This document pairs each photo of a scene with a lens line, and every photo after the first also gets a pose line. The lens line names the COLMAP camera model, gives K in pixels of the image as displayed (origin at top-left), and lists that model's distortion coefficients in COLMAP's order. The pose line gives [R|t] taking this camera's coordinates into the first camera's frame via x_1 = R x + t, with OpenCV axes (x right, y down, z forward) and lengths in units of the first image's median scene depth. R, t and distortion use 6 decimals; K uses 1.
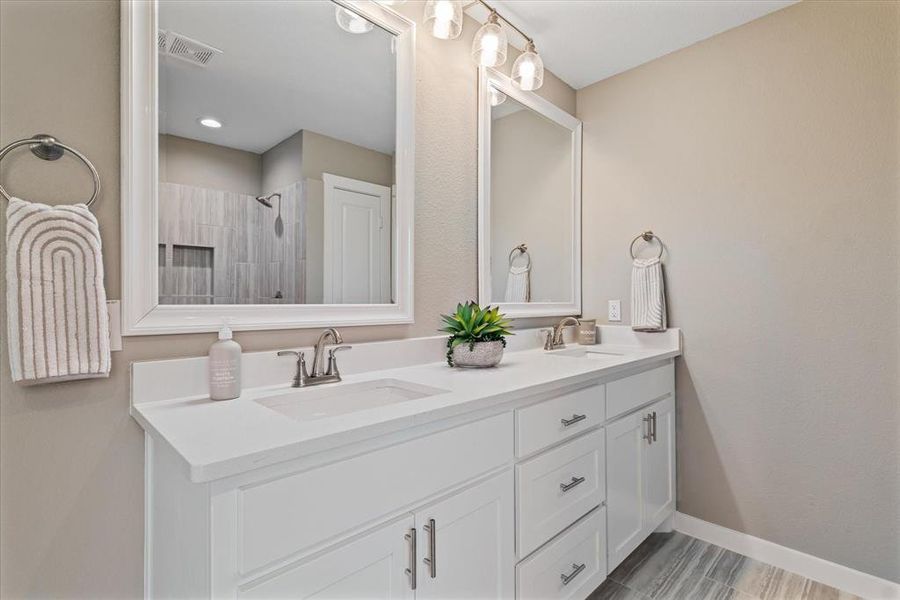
lens RADIAL K [[431.4, 0, 451.1], [0, 431.4, 299.4], [0, 0, 1]] dist [0.020837, 0.001915]
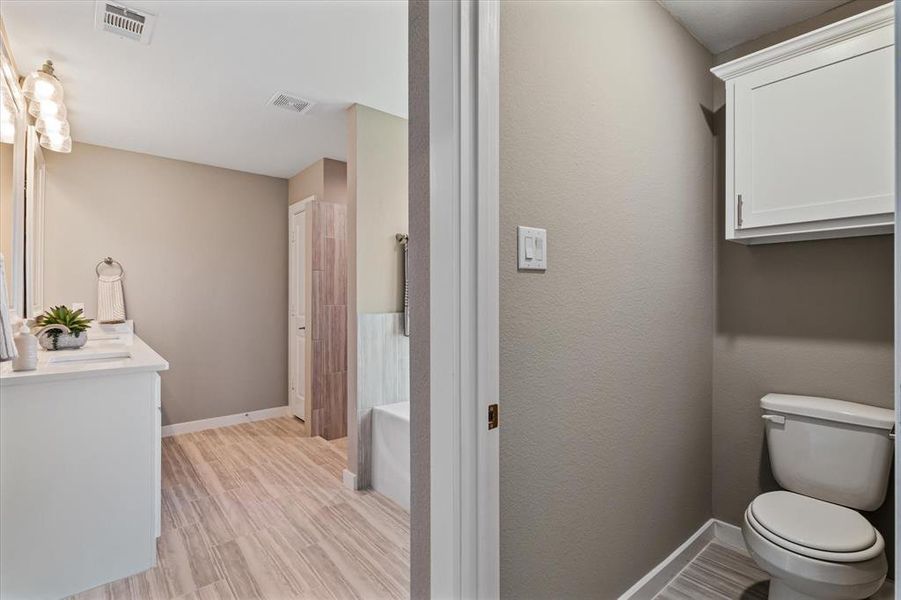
lens RADIAL K [[431.8, 0, 453.3], [0, 431.8, 297.7], [0, 0, 1]] dist [0.020837, 0.001915]
pose [[0.087590, 0.001153, 0.996156, -1.220345], [-0.000553, 0.999999, -0.001109, -0.020004], [-0.996156, -0.000454, 0.087590, -0.428197]]
